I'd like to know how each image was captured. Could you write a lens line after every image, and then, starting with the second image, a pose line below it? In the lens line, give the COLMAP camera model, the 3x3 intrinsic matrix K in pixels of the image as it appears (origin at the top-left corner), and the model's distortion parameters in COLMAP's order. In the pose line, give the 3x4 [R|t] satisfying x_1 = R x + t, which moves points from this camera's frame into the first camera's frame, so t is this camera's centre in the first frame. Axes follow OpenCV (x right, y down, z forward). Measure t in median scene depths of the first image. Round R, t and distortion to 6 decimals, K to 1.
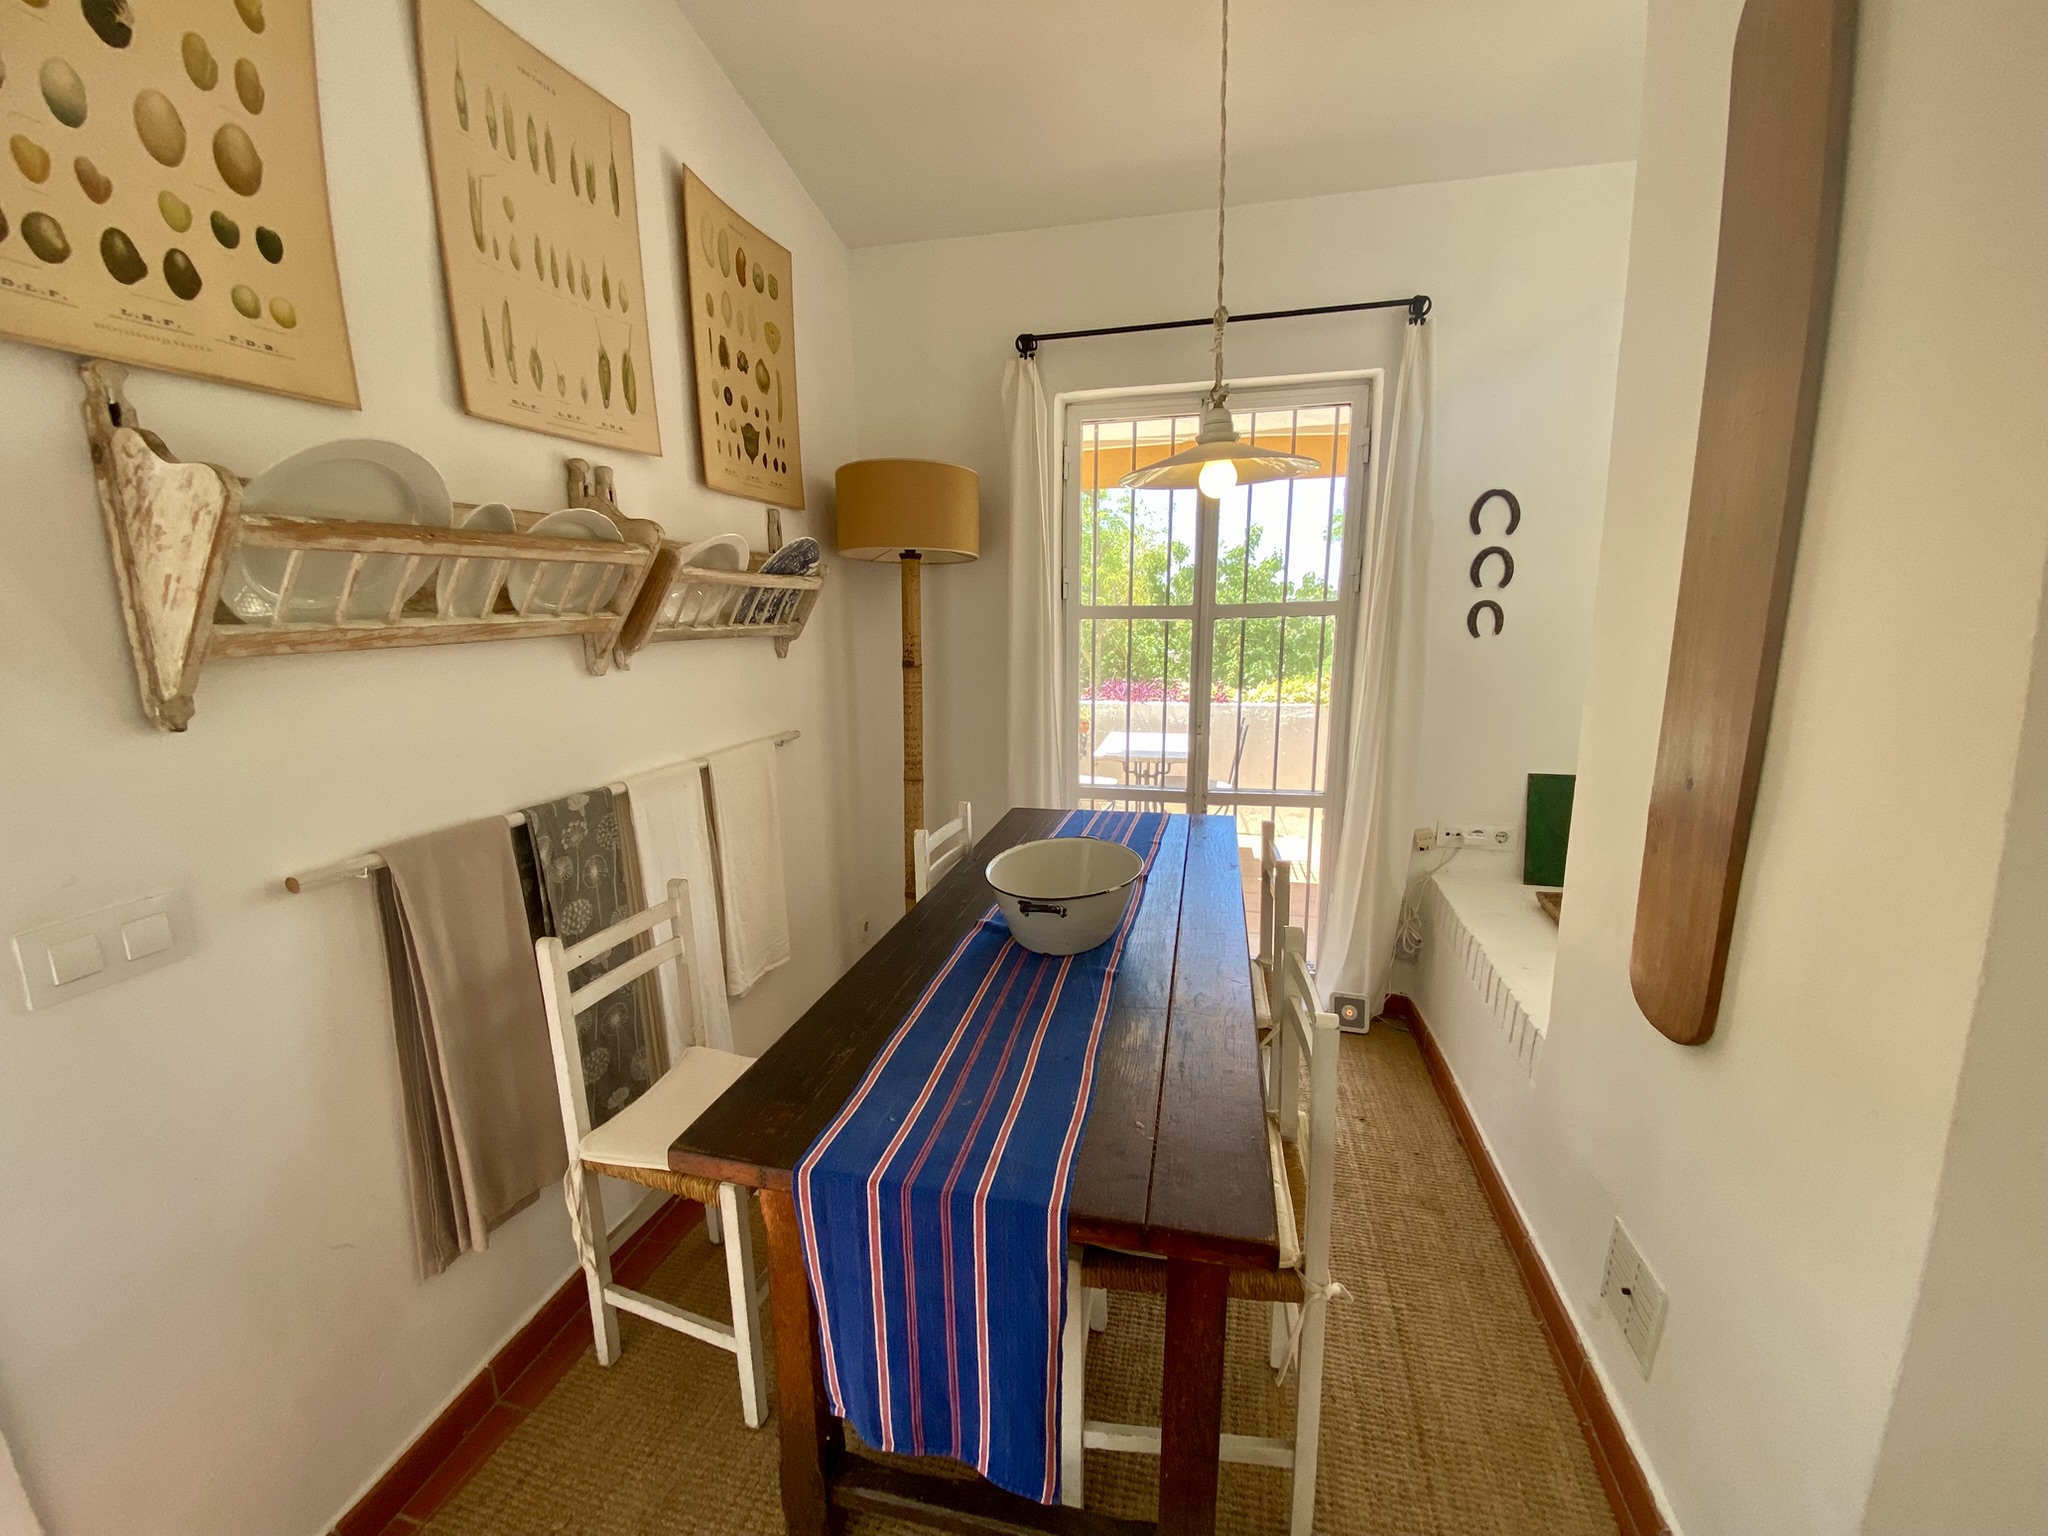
lens RADIAL K [[830.1, 0, 1034.7], [0, 830.1, 776.5], [0, 0, 1]] dist [-0.000589, -0.011602]
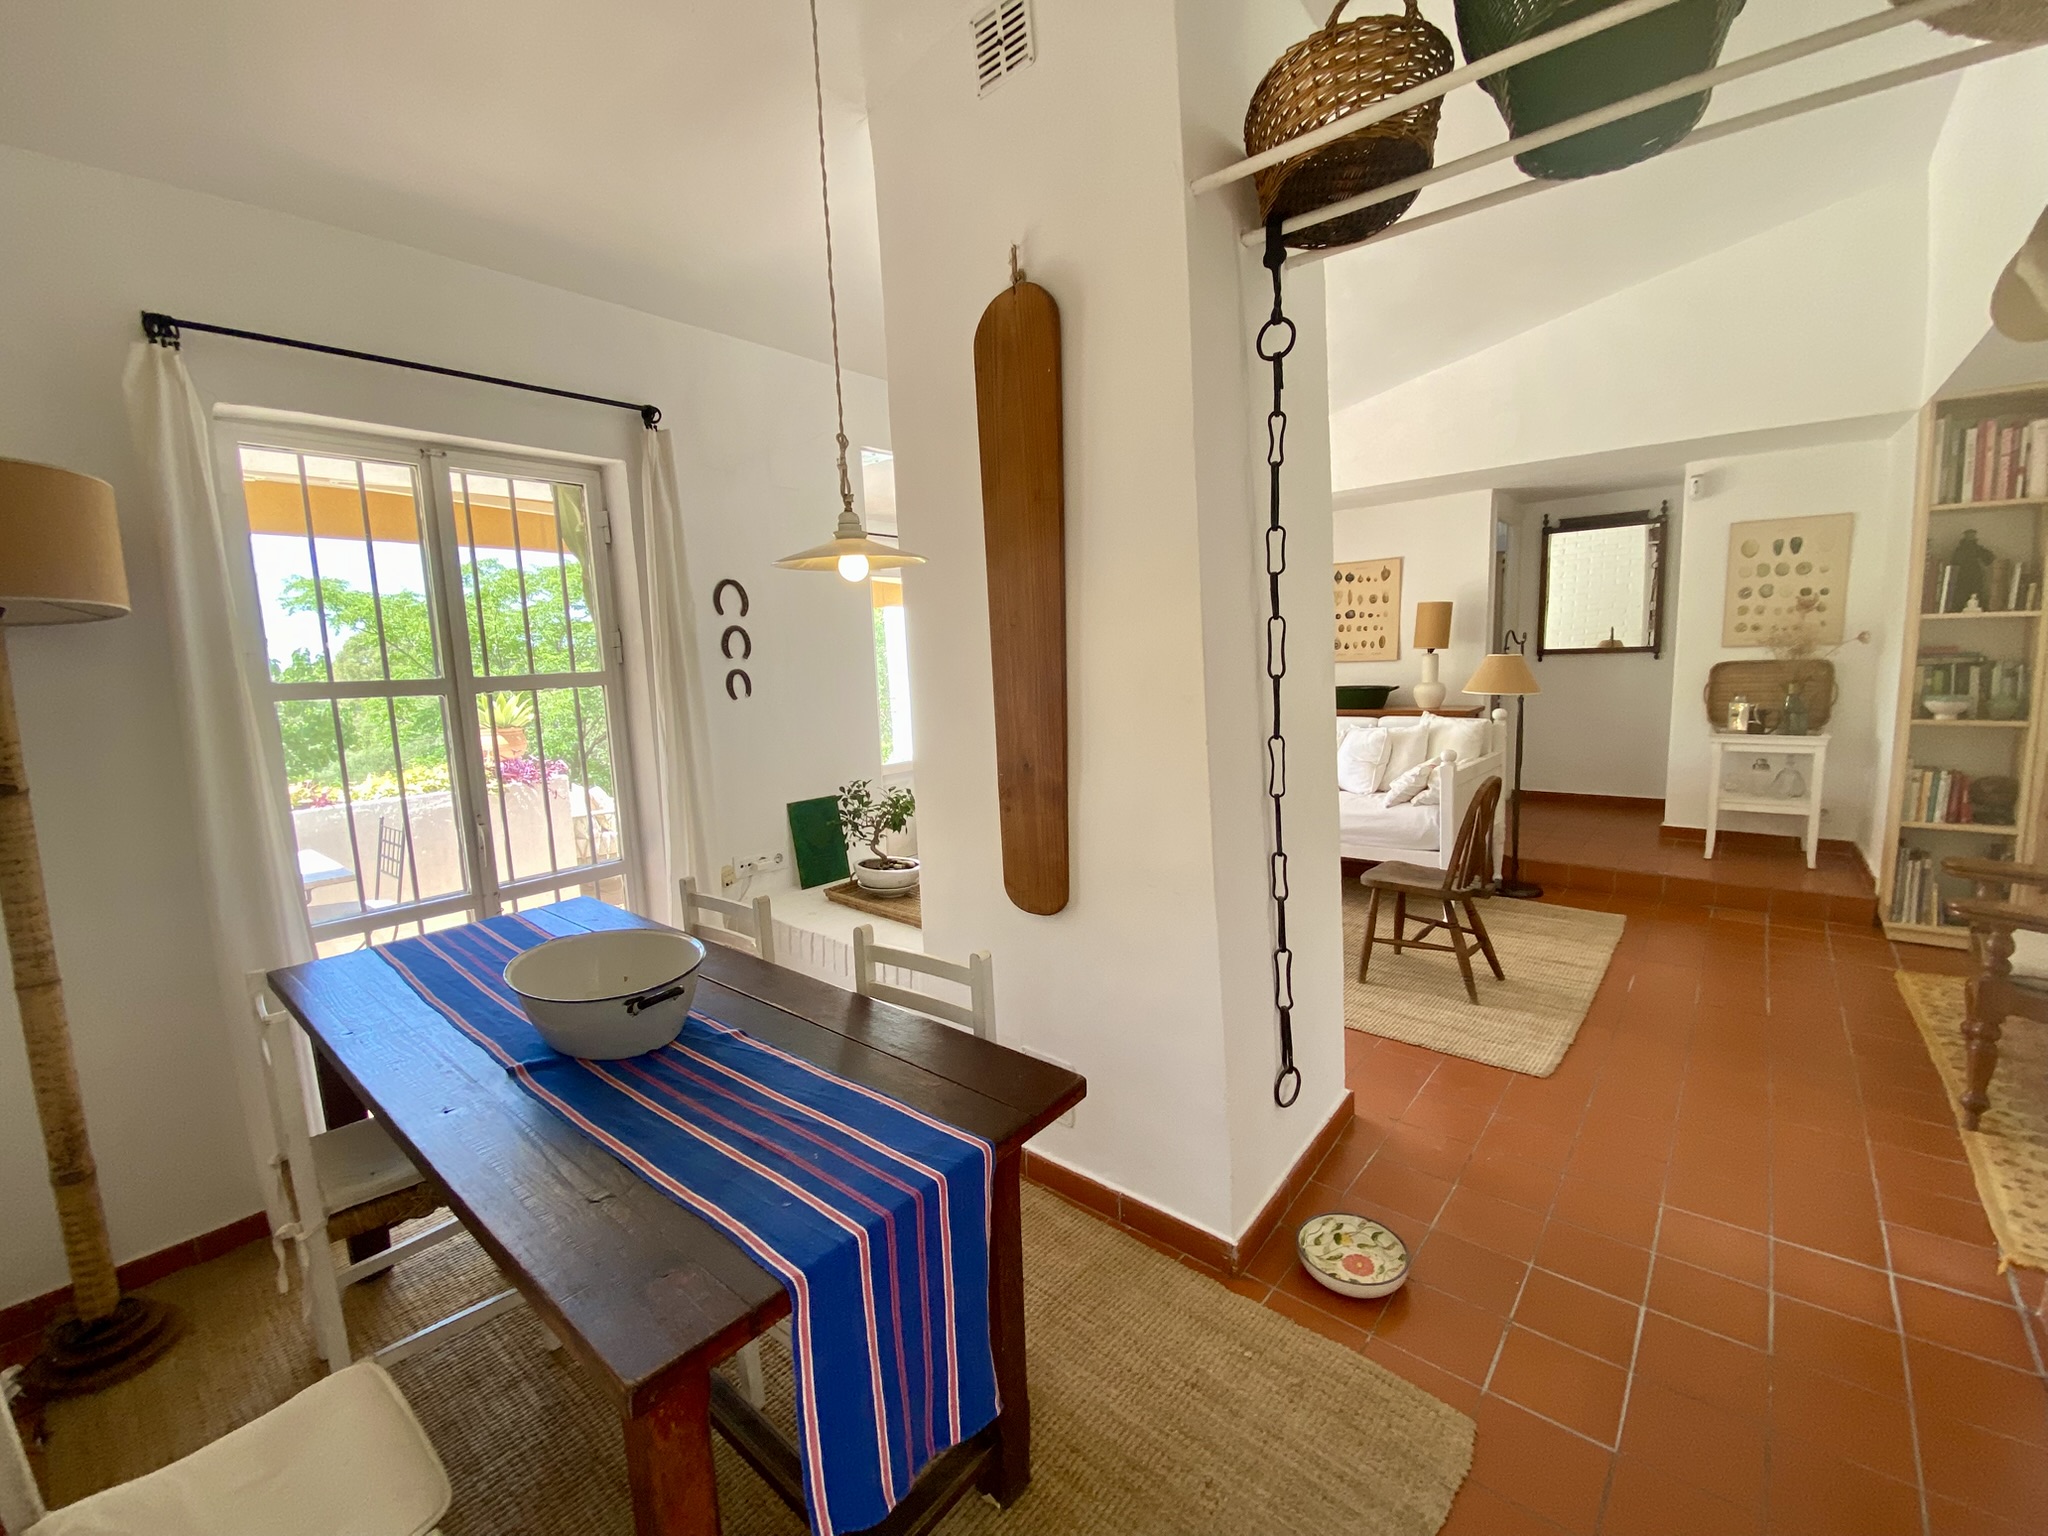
lens RADIAL K [[830.1, 0, 1006.5], [0, 830.1, 784.8], [0, 0, 1]] dist [-0.000589, -0.011602]
pose [[0.444071, -0.137213, 0.885423, -0.379114], [0.207635, 0.977063, 0.047278, -0.021932], [-0.871601, 0.162850, 0.462376, 0.121363]]
